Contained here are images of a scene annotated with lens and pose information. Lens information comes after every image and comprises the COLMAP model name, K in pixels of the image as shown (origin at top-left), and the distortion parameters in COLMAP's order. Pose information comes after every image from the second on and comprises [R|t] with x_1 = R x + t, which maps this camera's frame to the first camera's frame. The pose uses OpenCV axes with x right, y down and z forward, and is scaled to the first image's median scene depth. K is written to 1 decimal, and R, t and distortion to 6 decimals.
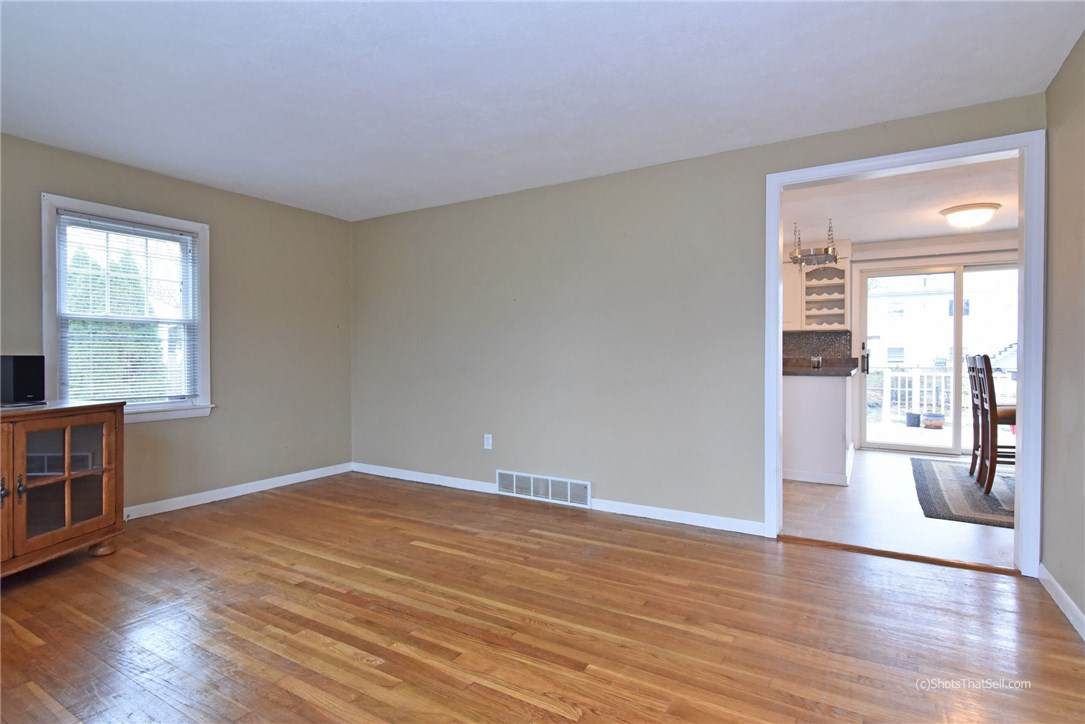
lens RADIAL K [[560.7, 0, 533.4], [0, 560.7, 359.4], [0, 0, 1]] dist [0.002672, 0.001633]
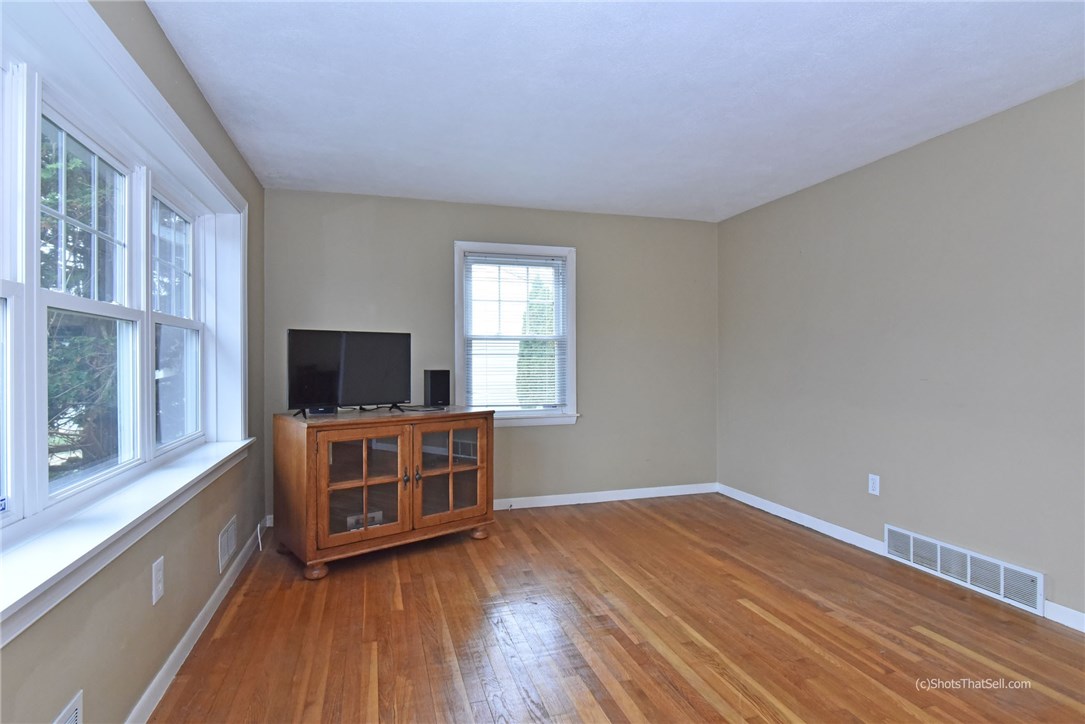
lens RADIAL K [[562.5, 0, 538.6], [0, 562.5, 358.3], [0, 0, 1]] dist [-0.008929, -0.000990]
pose [[0.750554, 0.000411, -0.660809, 0.109100], [-0.003599, 0.999988, -0.003465, -0.028061], [0.660799, 0.004979, 0.750546, 0.175550]]
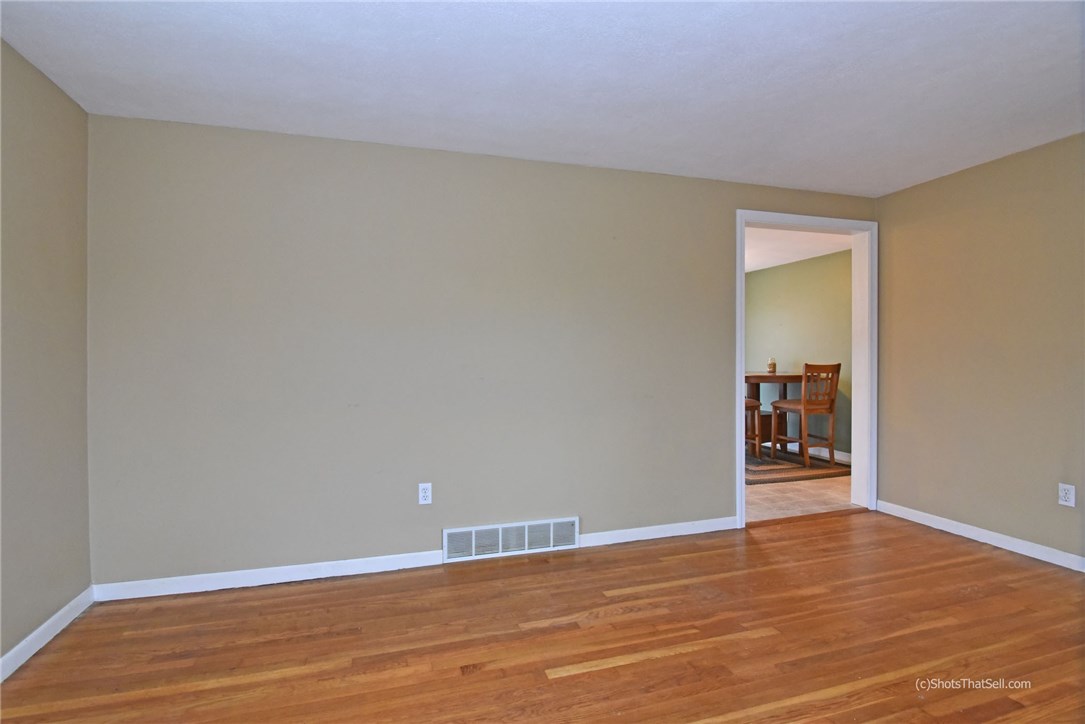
lens RADIAL K [[534.6, 0, 545.7], [0, 534.6, 367.1], [0, 0, 1]] dist [-0.020346, -0.002223]
pose [[0.651255, -0.017851, 0.758649, -0.662289], [0.007902, 0.999829, 0.016742, -0.029519], [-0.758817, -0.004908, 0.651285, 0.615728]]
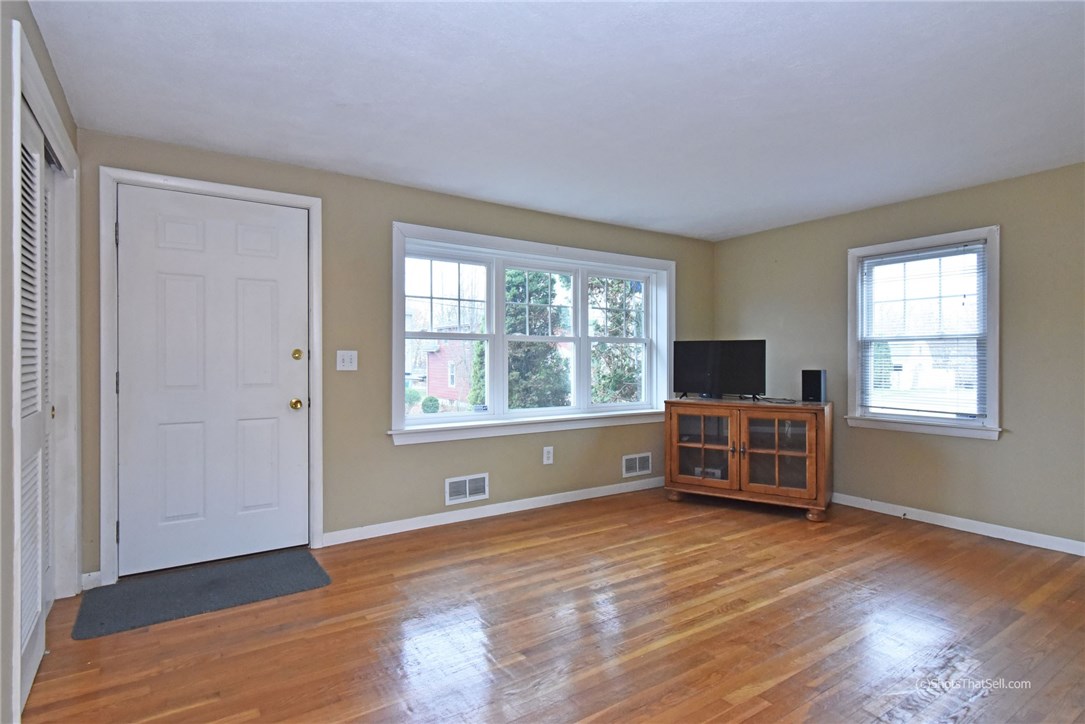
lens RADIAL K [[560.7, 0, 541.4], [0, 560.7, 363.8], [0, 0, 1]] dist [0.002672, 0.001633]
pose [[-0.411154, 0.008918, -0.911522, 0.667205], [-0.005100, 0.999914, 0.012083, -0.034832], [0.911552, 0.009616, -0.411073, 0.895507]]
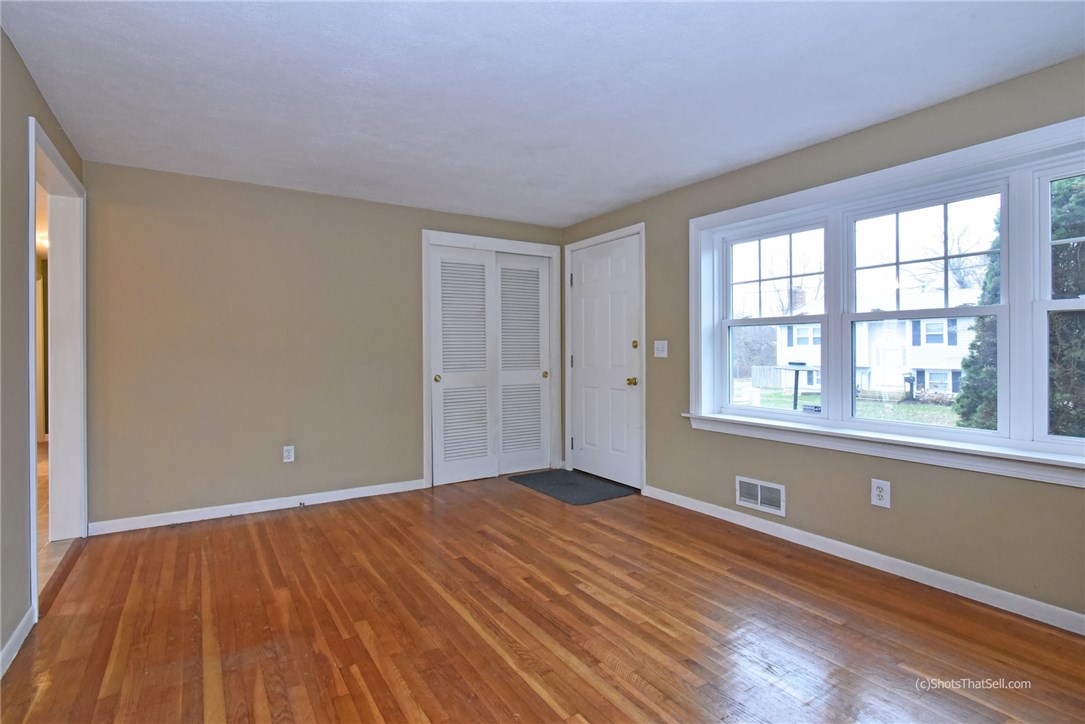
lens RADIAL K [[534.6, 0, 534.7], [0, 534.6, 357.4], [0, 0, 1]] dist [-0.020346, -0.002223]
pose [[-0.897754, -0.003864, 0.440481, -0.459042], [0.004075, 0.999846, 0.017077, -0.029101], [-0.440479, 0.017126, -0.897600, 1.351579]]
